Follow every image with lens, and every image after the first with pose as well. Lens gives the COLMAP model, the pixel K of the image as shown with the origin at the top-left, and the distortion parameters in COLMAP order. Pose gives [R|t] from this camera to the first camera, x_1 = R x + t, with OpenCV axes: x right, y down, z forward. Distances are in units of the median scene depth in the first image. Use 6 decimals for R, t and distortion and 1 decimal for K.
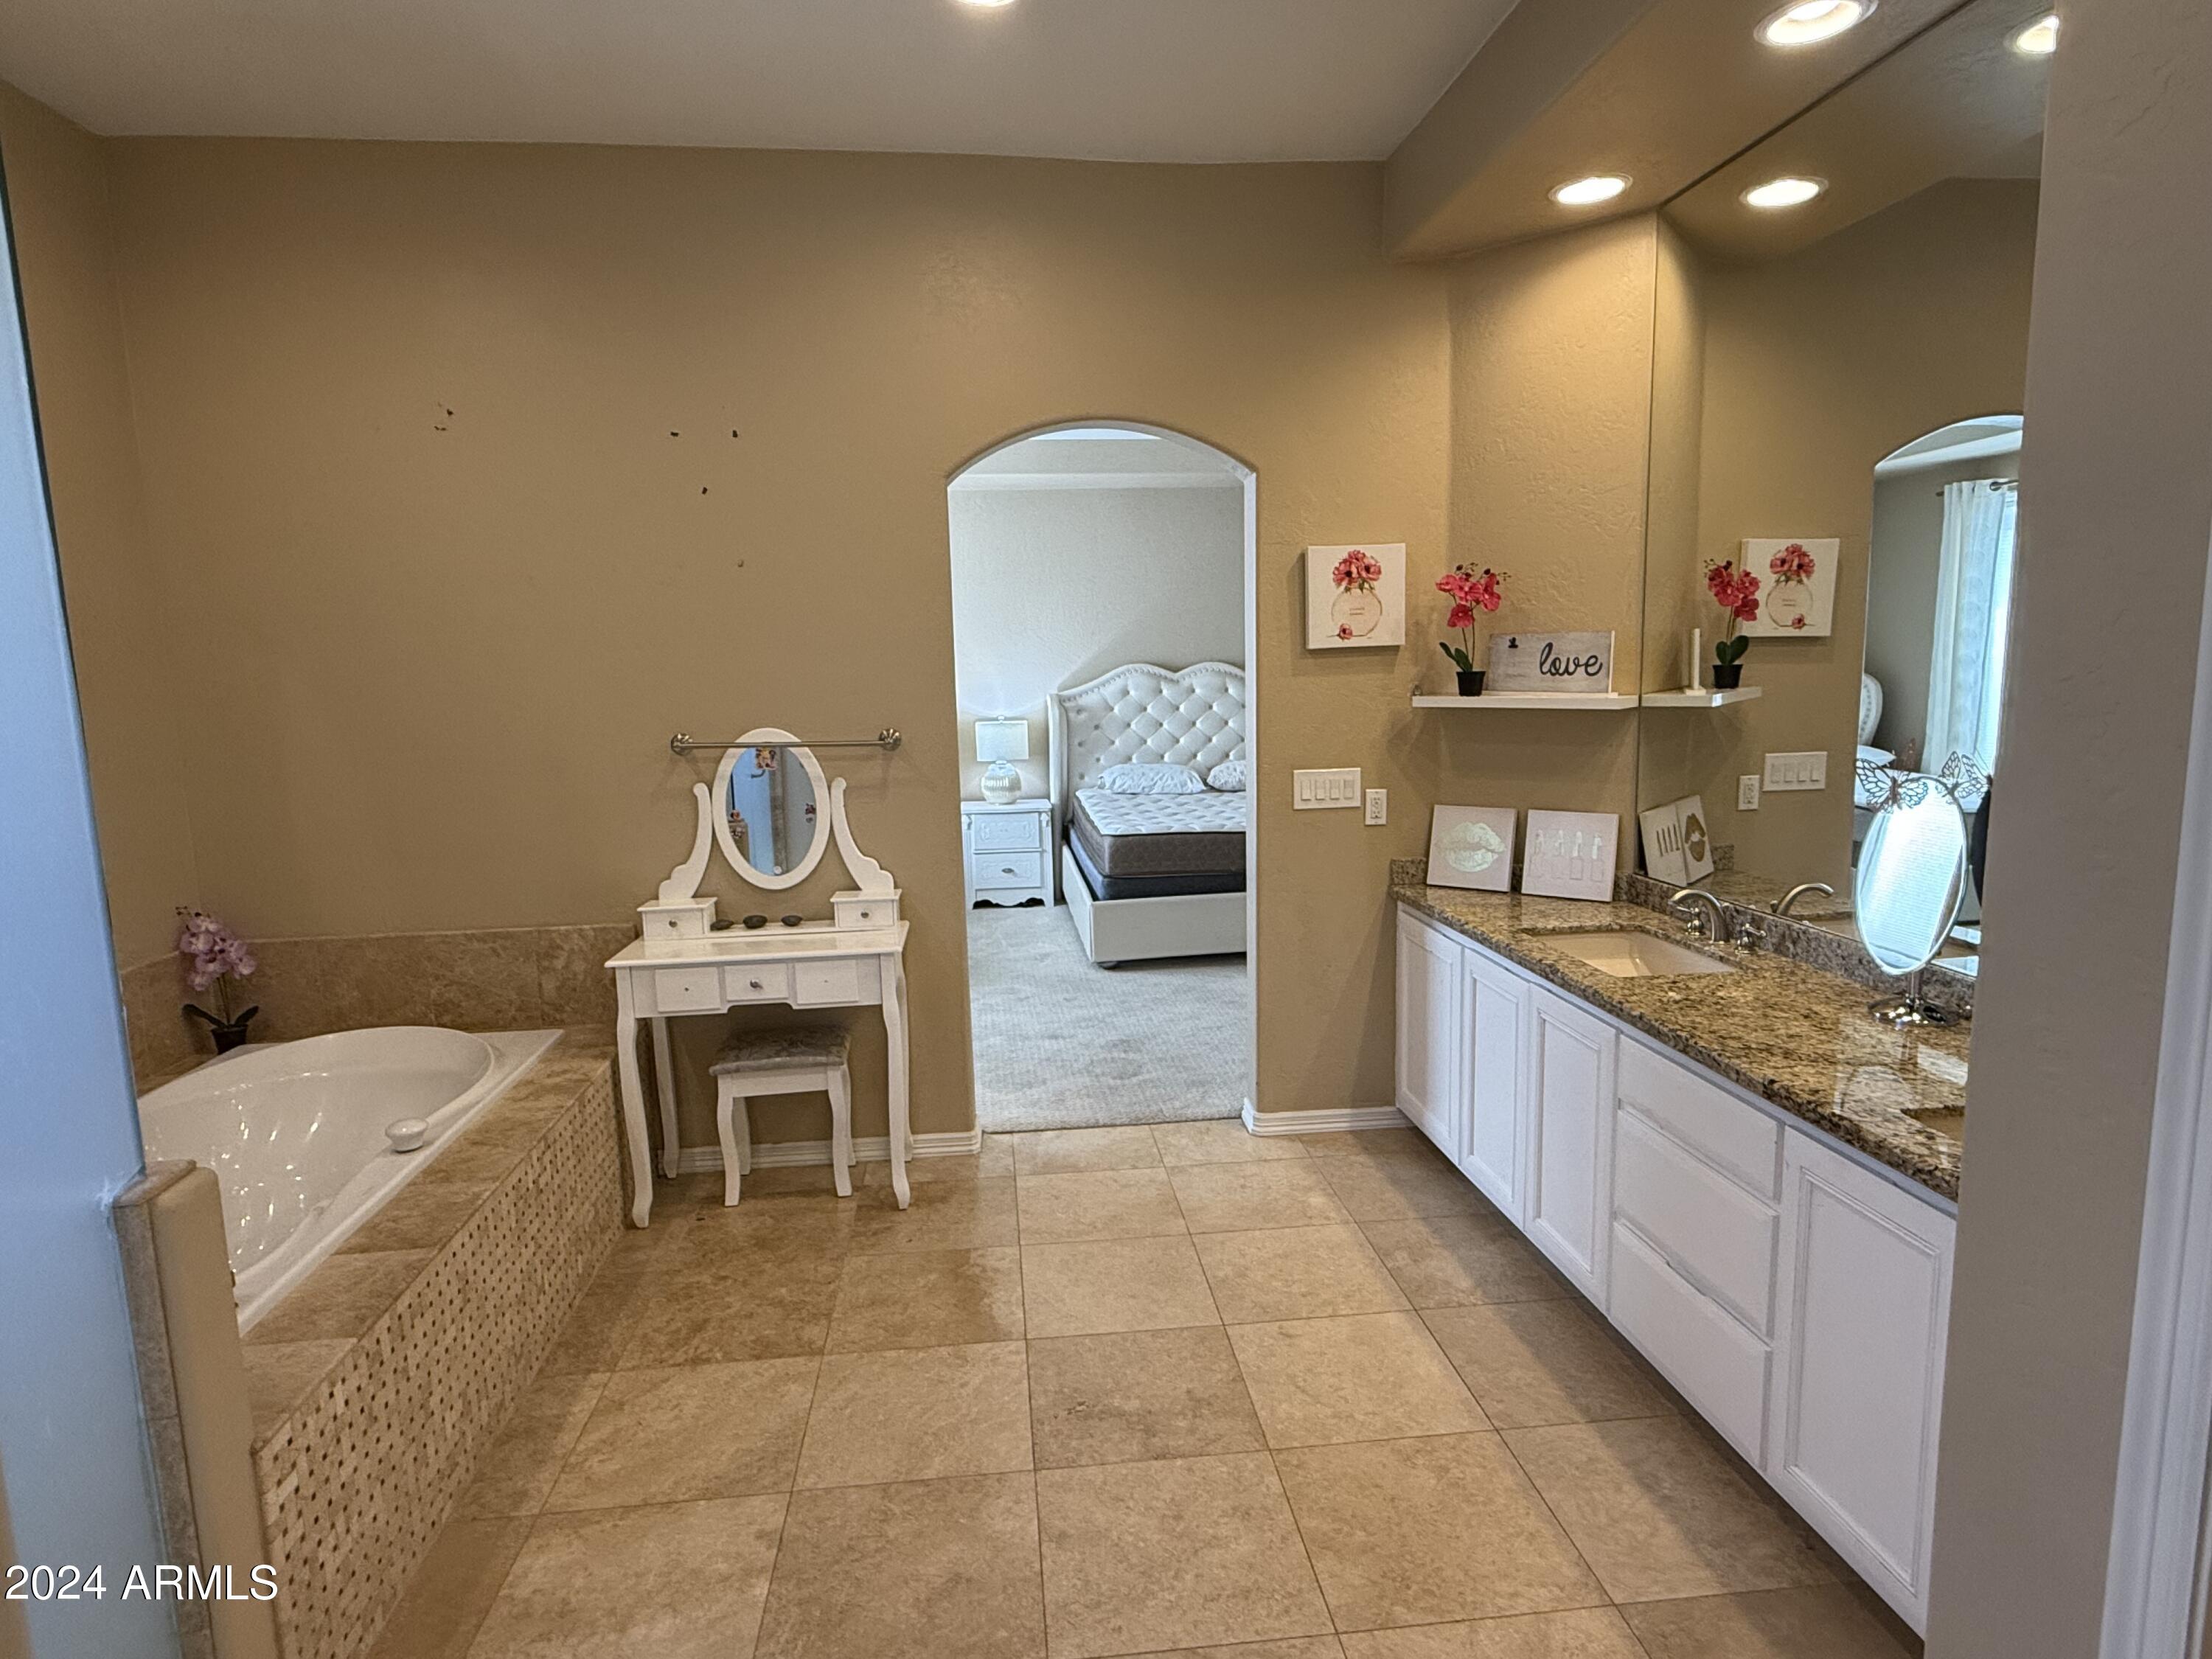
lens RADIAL K [[1212.6, 0, 1099.5], [0, 1212.6, 833.0], [0, 0, 1]] dist [-0.005232, 0.001649]
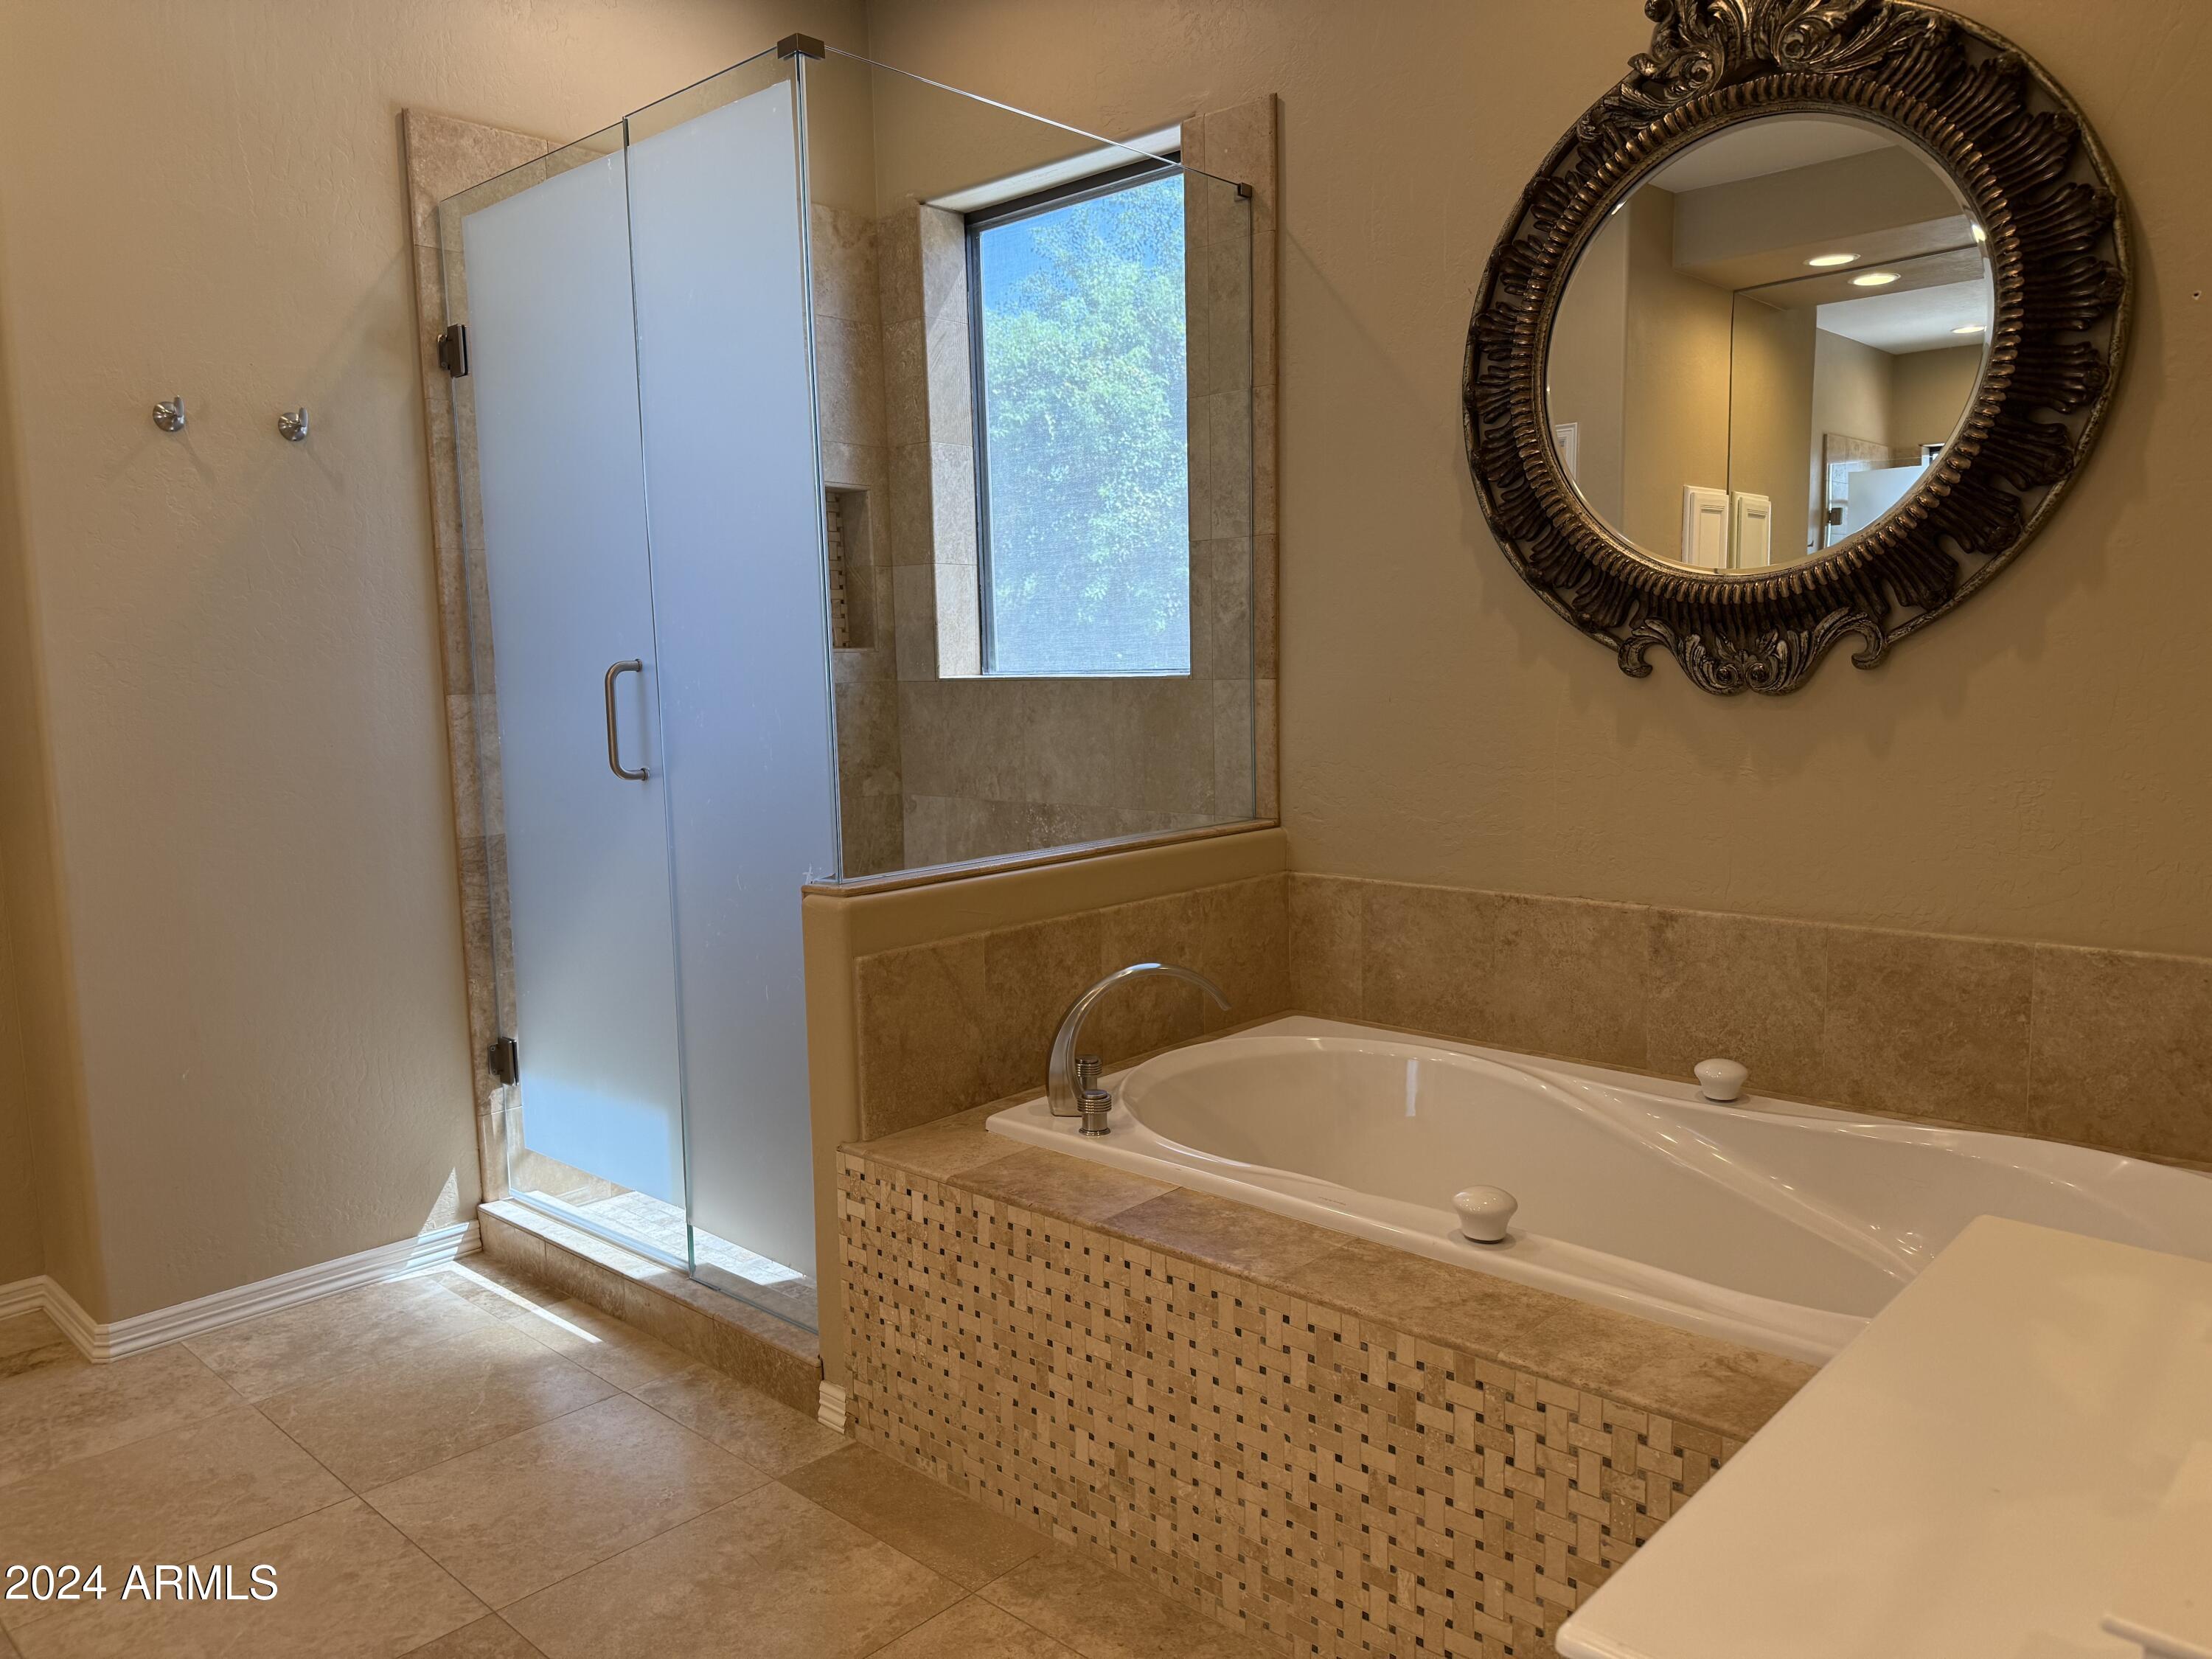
lens RADIAL K [[1551.5, 0, 1109.2], [0, 1551.5, 862.5], [0, 0, 1]] dist [0.129881, -0.296544]
pose [[-0.745647, 0.125360, -0.654443, 0.033110], [-0.057035, 0.966532, 0.250124, -0.079394], [0.663896, 0.223830, -0.713542, 1.168710]]
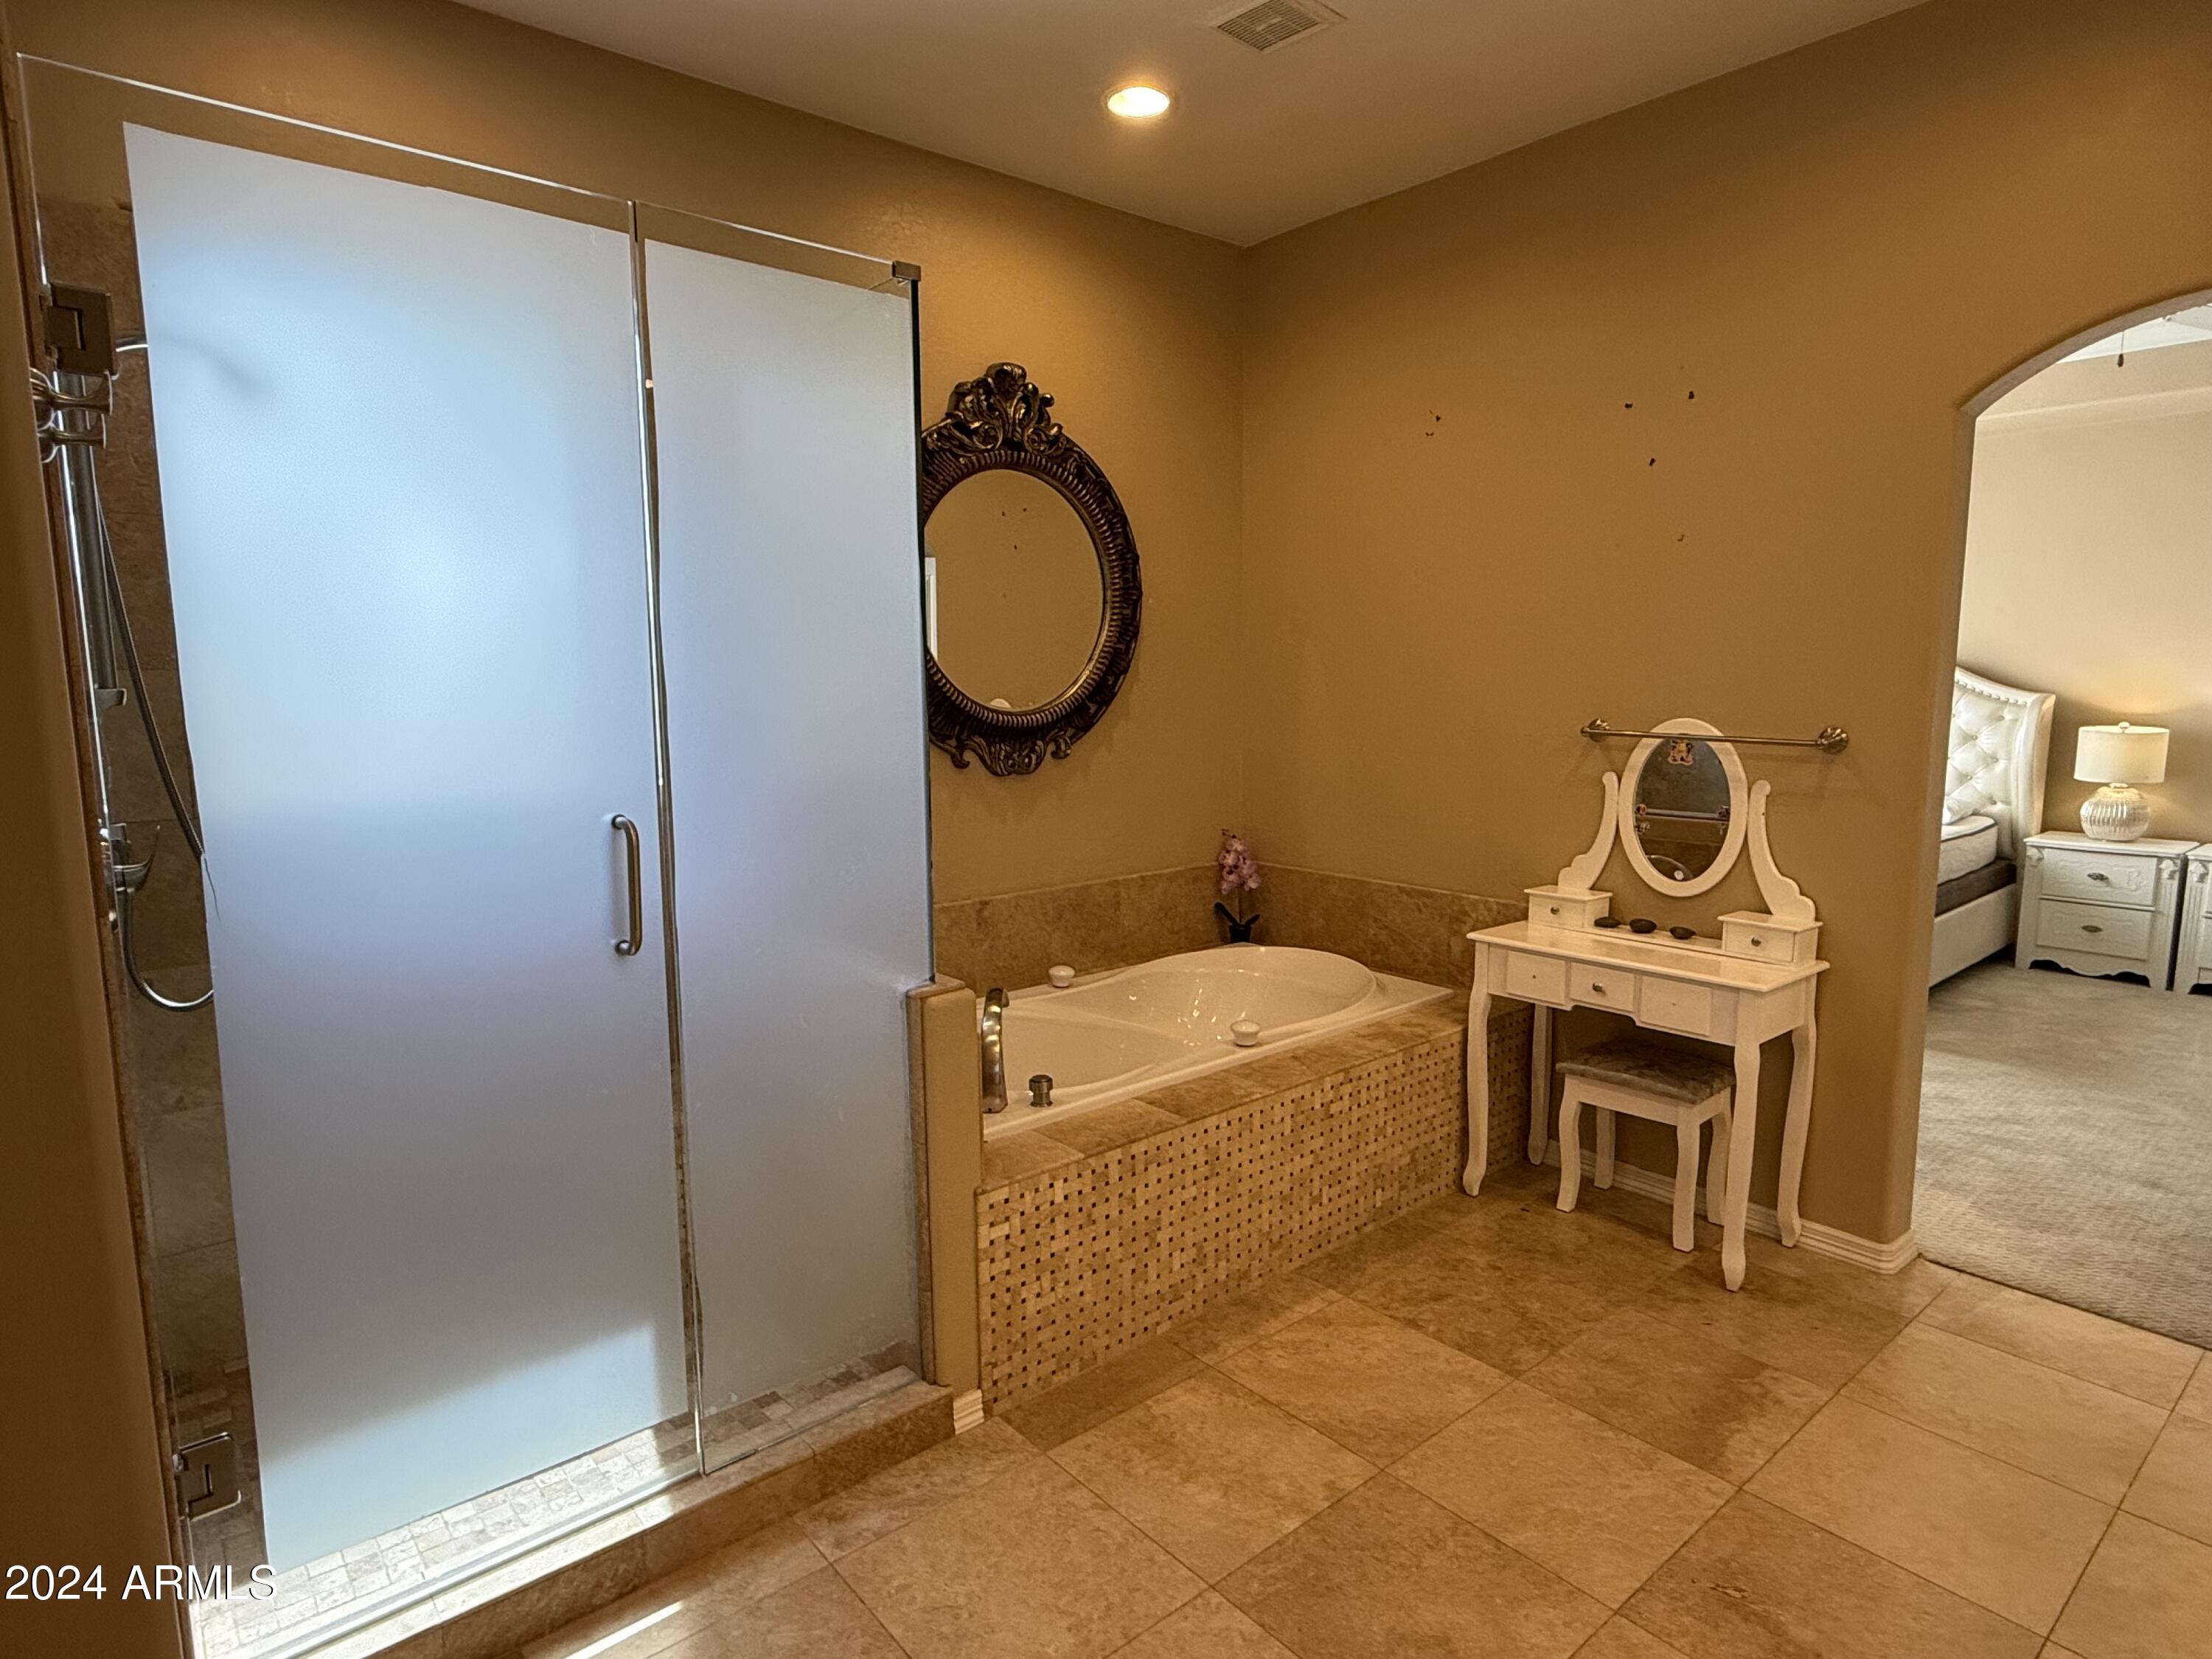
lens RADIAL K [[1212.6, 0, 1099.5], [0, 1212.6, 833.0], [0, 0, 1]] dist [-0.005232, 0.001649]
pose [[0.558300, 0.130672, -0.819284, 0.268554], [-0.119710, 0.989872, 0.076304, -0.020966], [0.820957, 0.055476, 0.568289, 0.149018]]
